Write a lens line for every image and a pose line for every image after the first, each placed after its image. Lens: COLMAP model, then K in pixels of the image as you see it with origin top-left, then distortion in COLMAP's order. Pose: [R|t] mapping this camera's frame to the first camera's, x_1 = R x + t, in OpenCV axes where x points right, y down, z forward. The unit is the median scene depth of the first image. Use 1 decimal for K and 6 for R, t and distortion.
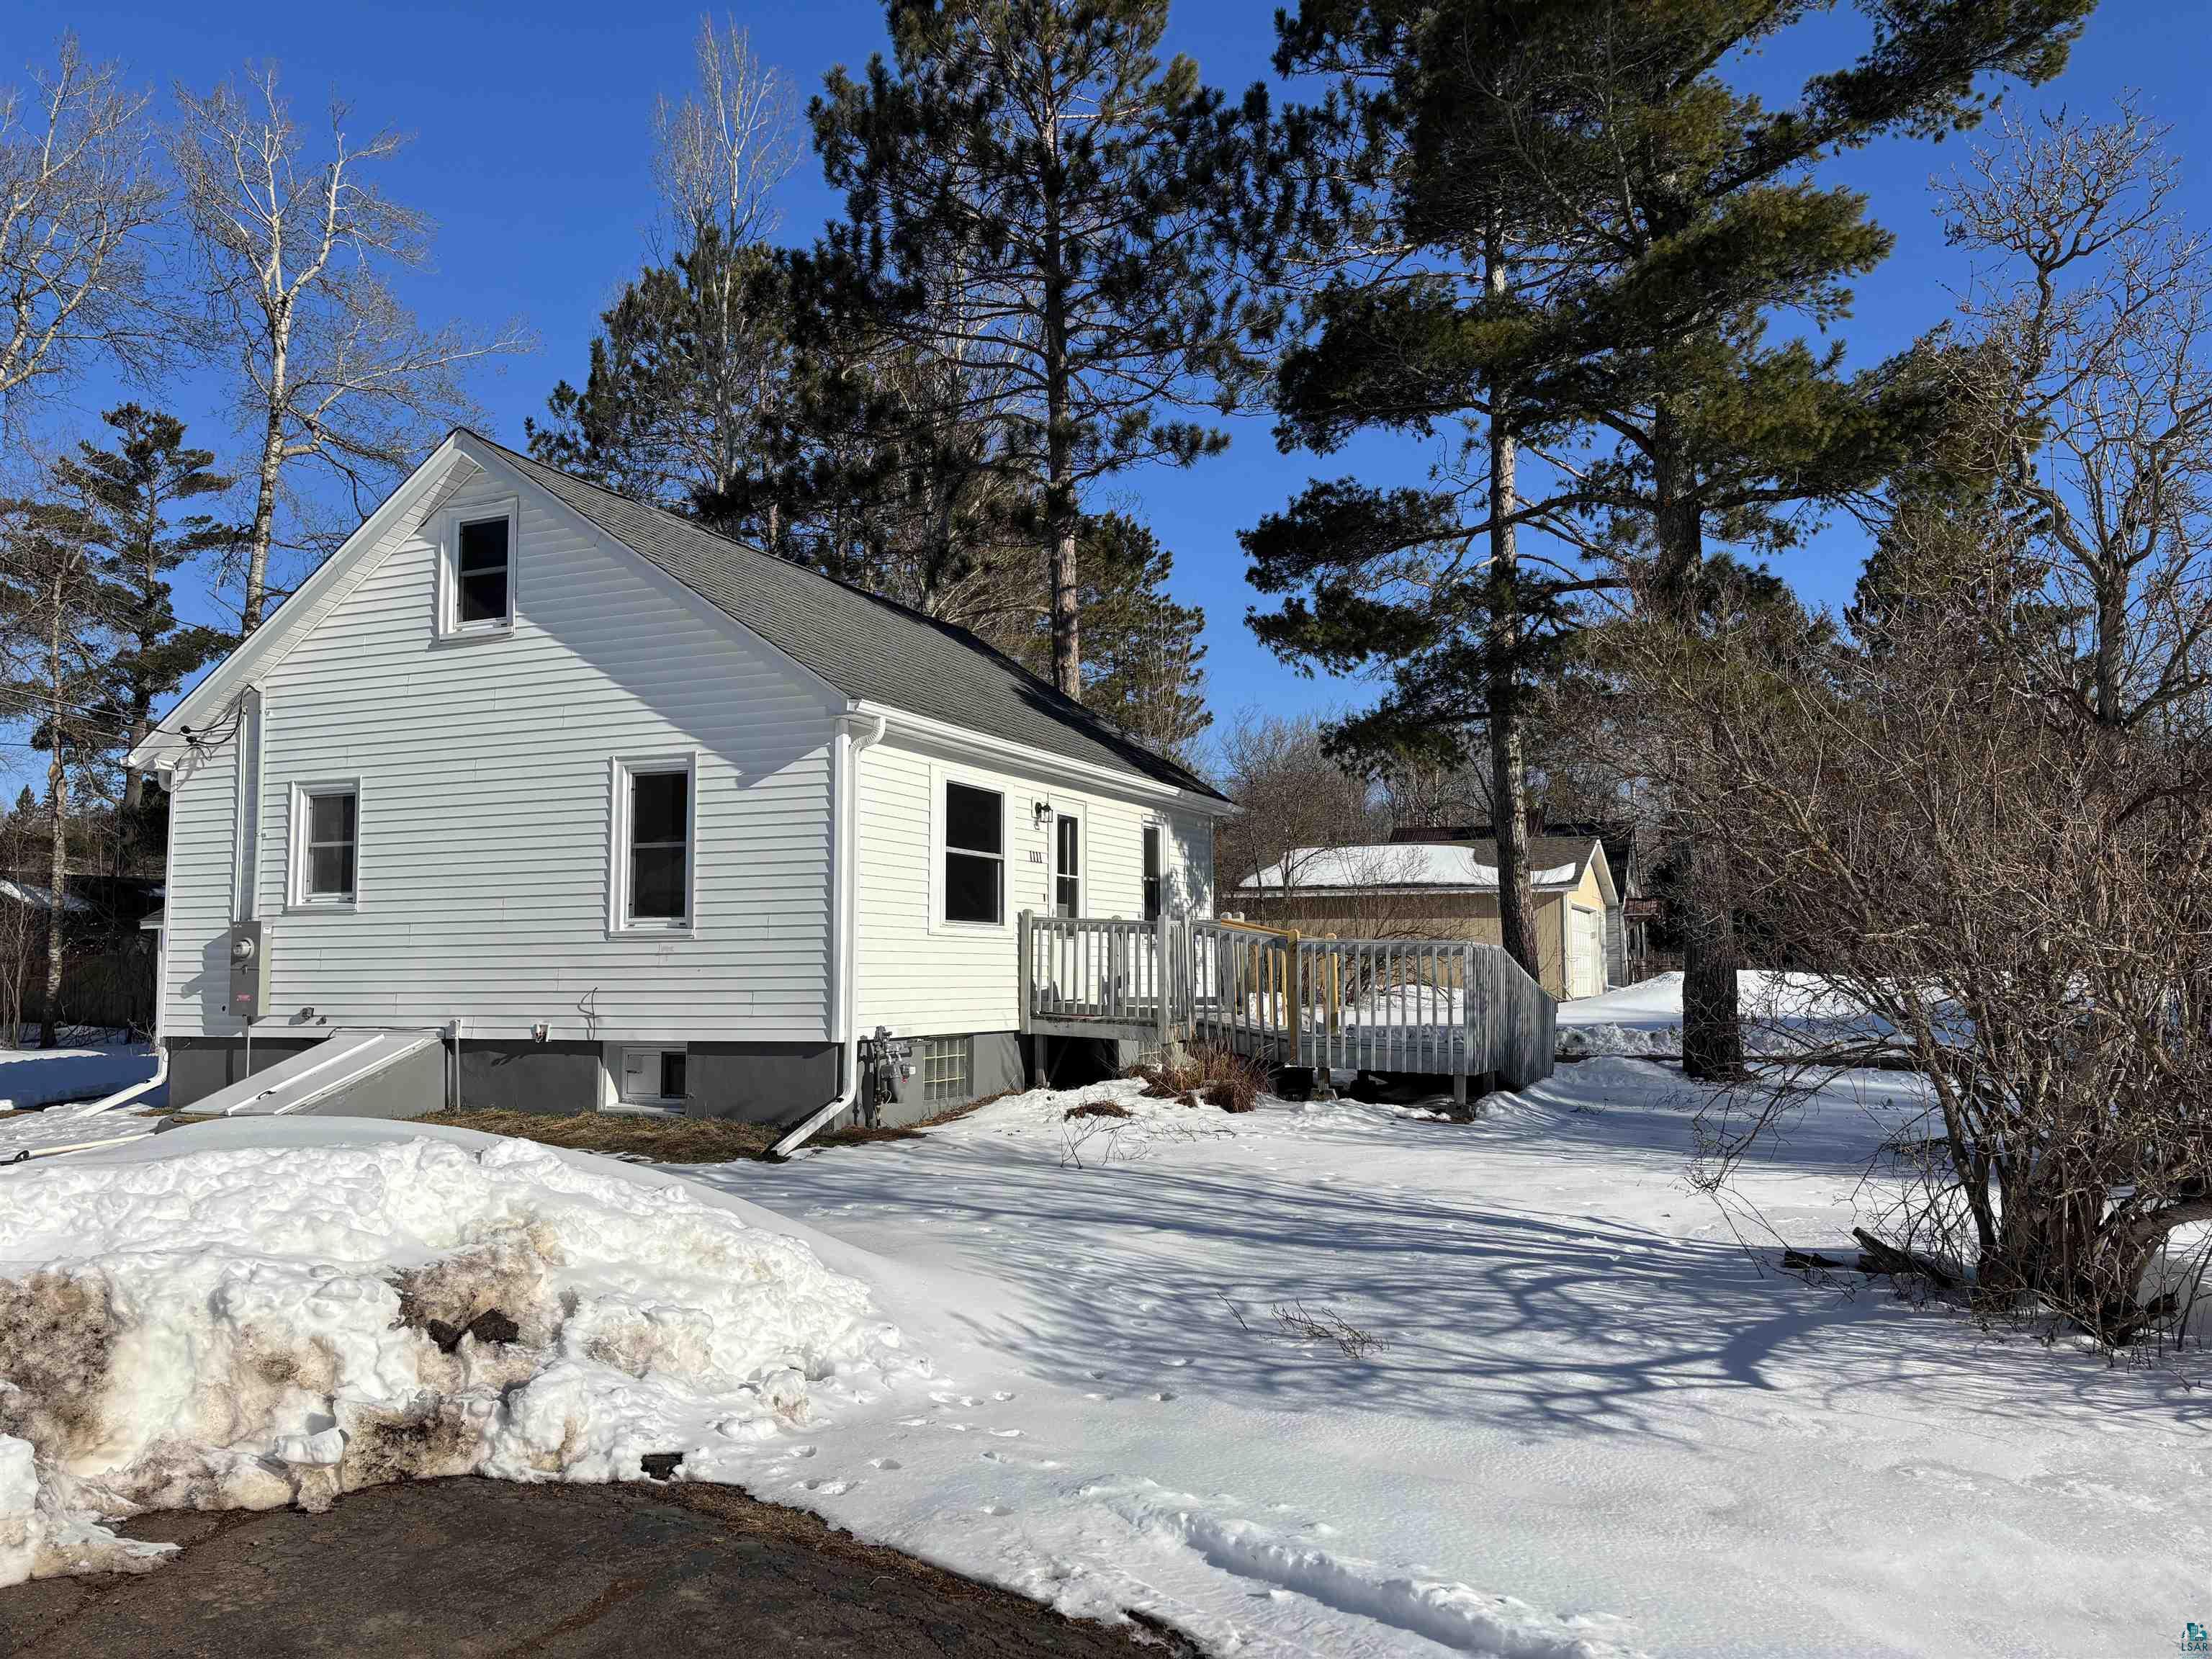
lens RADIAL K [[1625.1, 0, 1107.2], [0, 1625.1, 826.0], [0, 0, 1]] dist [0.023708, -0.028734]
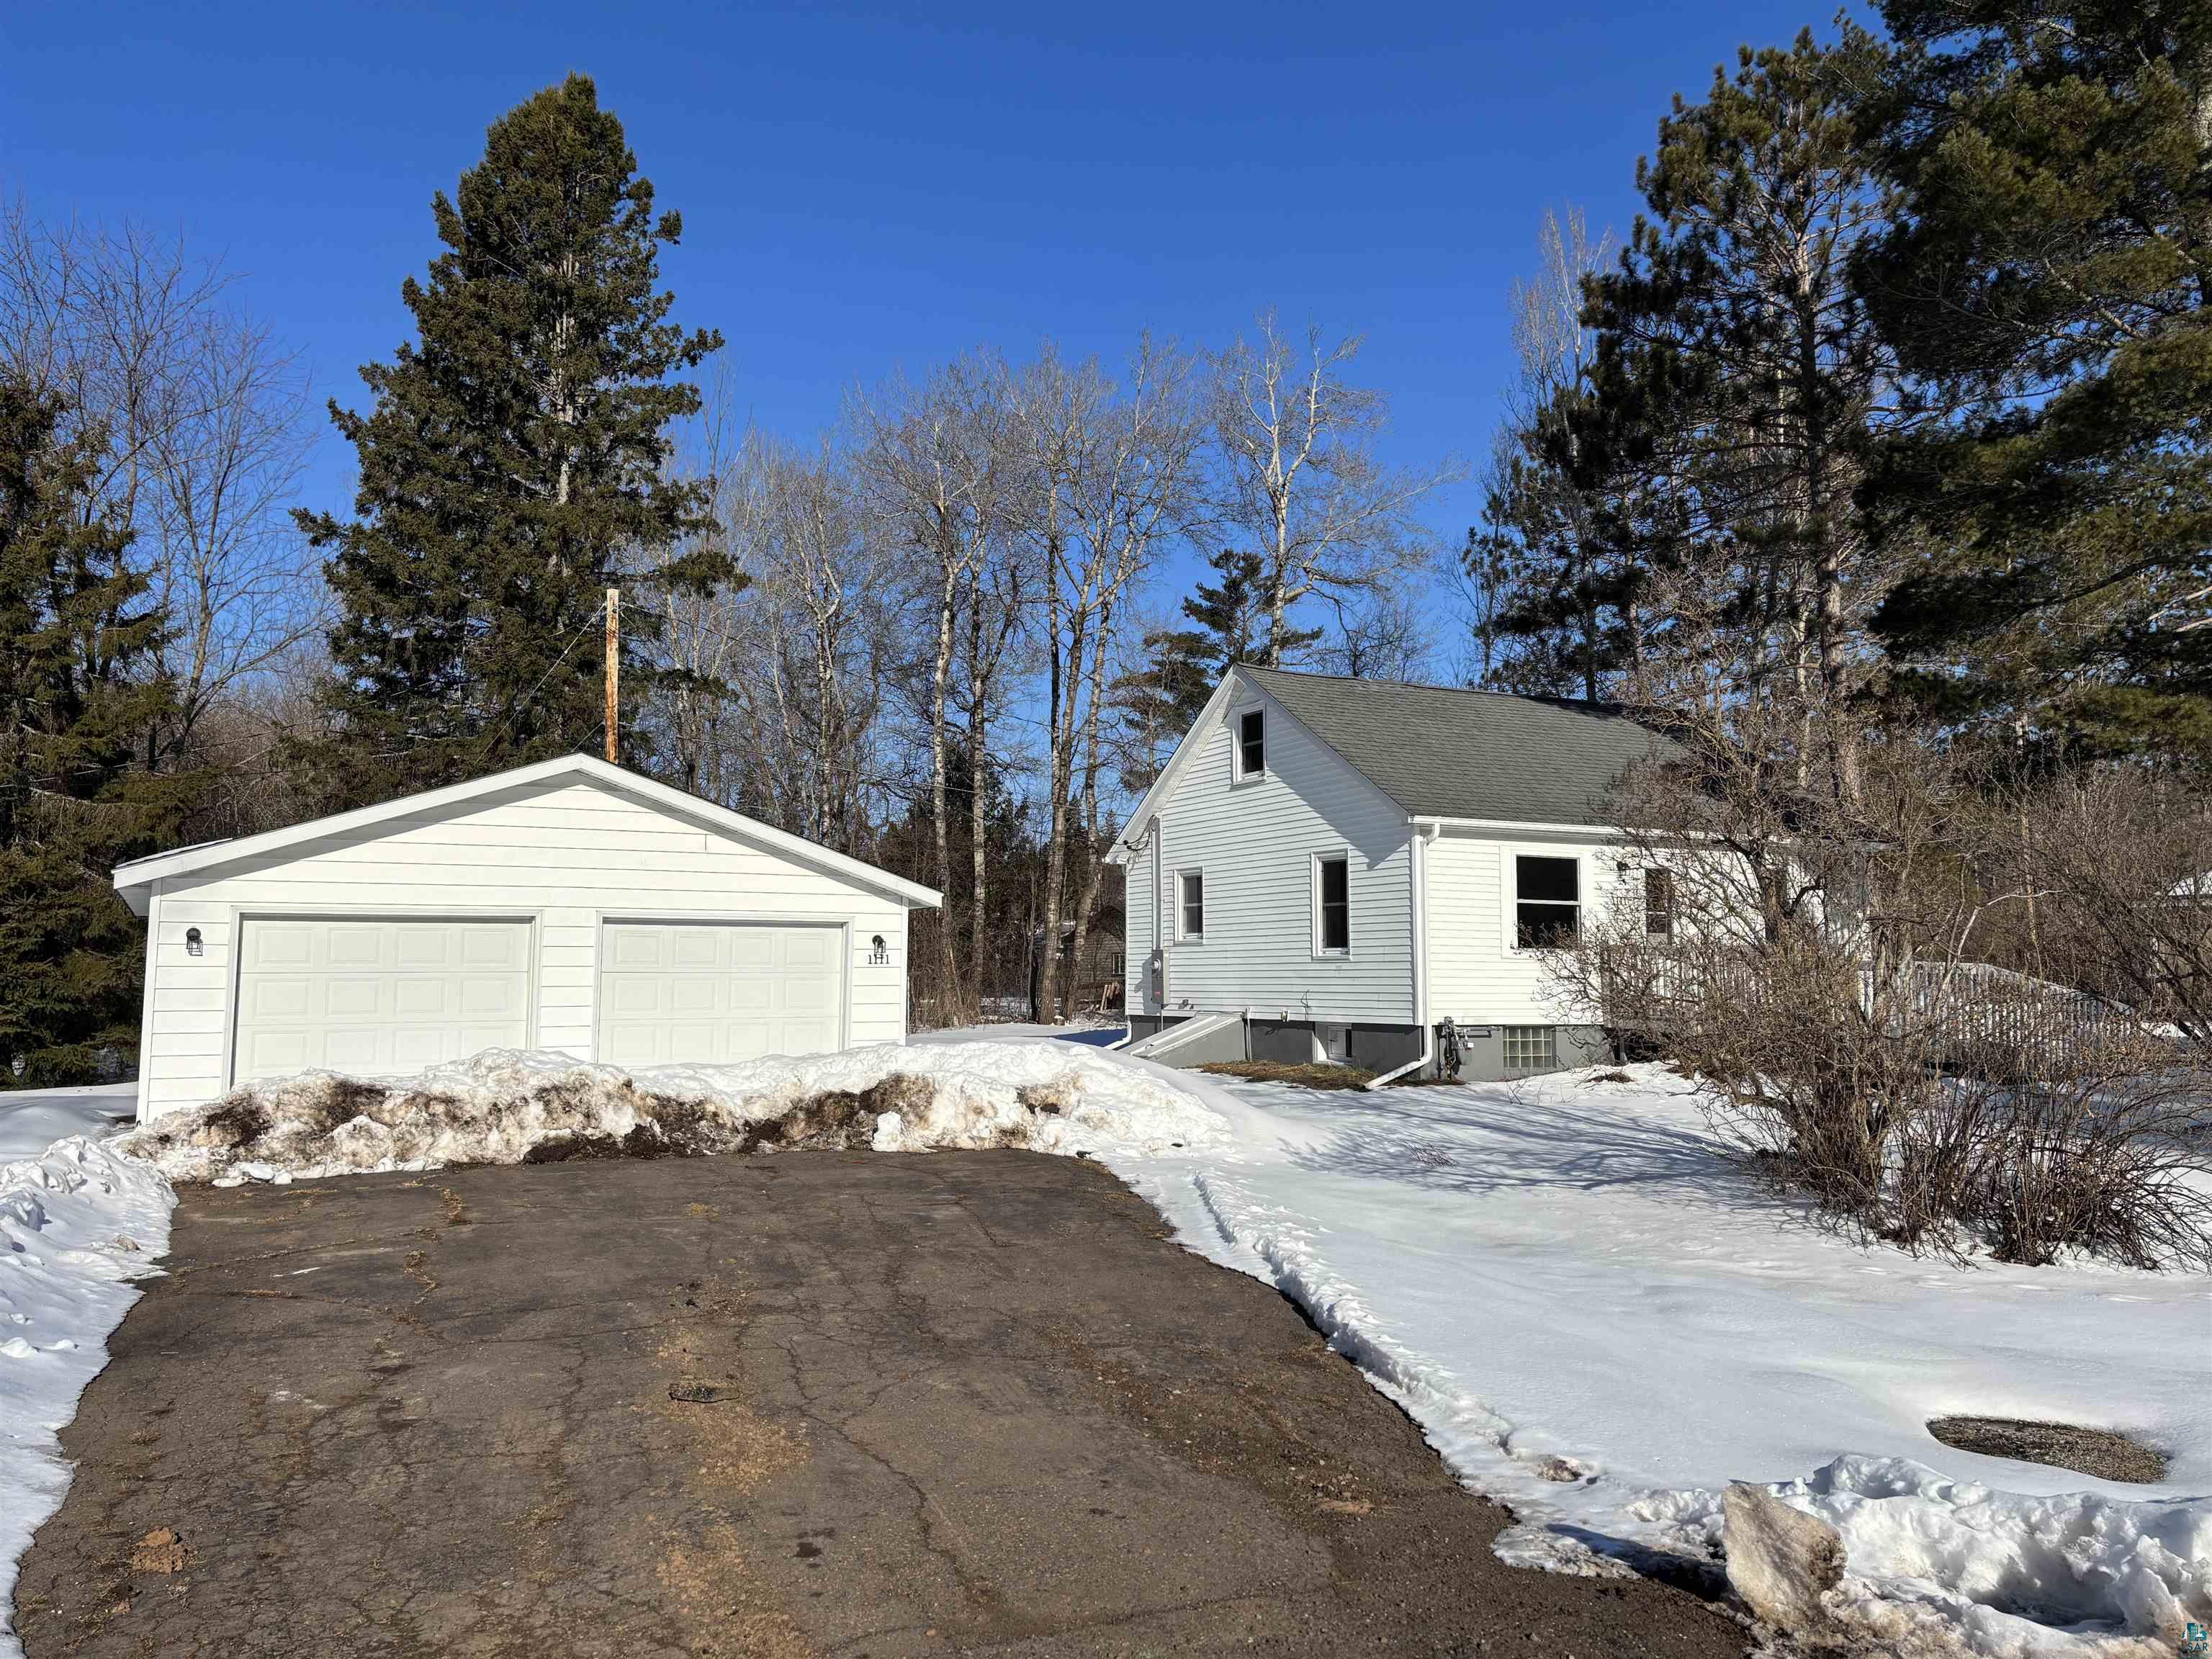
lens RADIAL K [[1625.1, 0, 1114.7], [0, 1625.1, 825.5], [0, 0, 1]] dist [0.023708, -0.028734]
pose [[0.786378, -0.051880, -0.615563, 0.566109], [0.049677, 0.998551, -0.020697, -0.044916], [0.615745, -0.014303, 0.787816, -0.439372]]
